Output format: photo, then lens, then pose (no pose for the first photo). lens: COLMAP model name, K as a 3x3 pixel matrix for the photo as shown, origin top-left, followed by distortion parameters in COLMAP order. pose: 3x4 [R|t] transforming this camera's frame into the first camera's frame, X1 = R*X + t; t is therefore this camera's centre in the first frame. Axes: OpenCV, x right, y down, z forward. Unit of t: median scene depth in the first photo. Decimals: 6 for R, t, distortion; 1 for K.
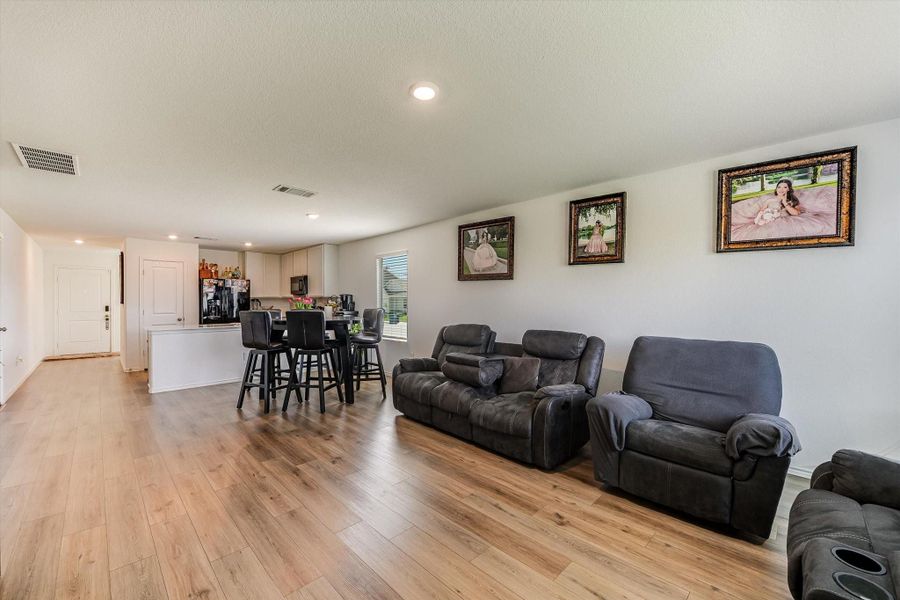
lens RADIAL K [[362.1, 0, 453.0], [0, 362.1, 303.8], [0, 0, 1]] dist [-0.017717, -0.001319]
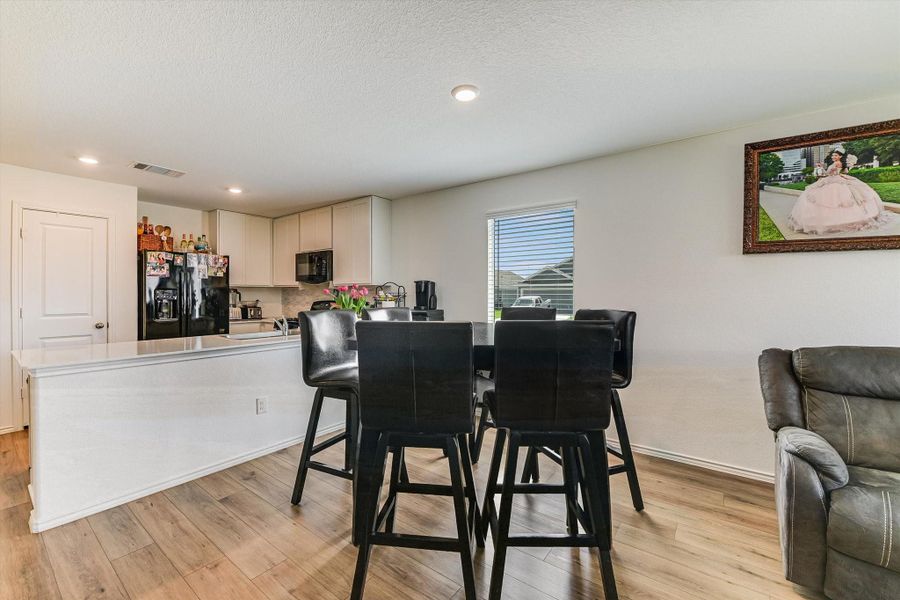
lens RADIAL K [[362.1, 0, 443.7], [0, 362.1, 294.3], [0, 0, 1]] dist [-0.017717, -0.001319]
pose [[0.989581, 0.003597, 0.143933, -0.504581], [-0.003063, 0.999988, -0.003935, -0.003767], [-0.143946, 0.003453, 0.989580, 0.612271]]
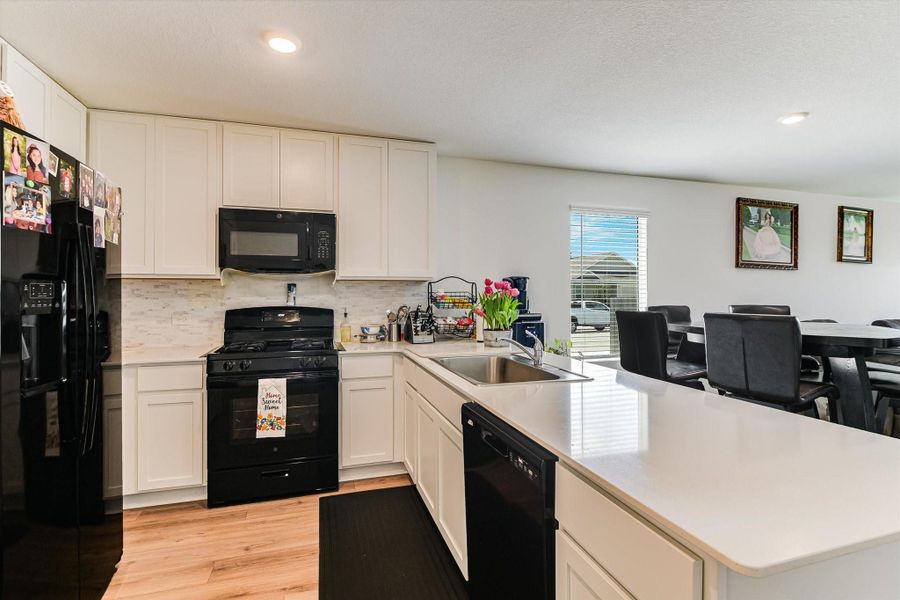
lens RADIAL K [[393.5, 0, 454.2], [0, 393.5, 301.4], [0, 0, 1]] dist [-0.017592, -0.000419]
pose [[0.501995, -0.001411, 0.864869, -1.105490], [0.011103, 0.999927, -0.004813, 0.008927], [-0.864799, 0.012018, 0.501974, 1.194342]]
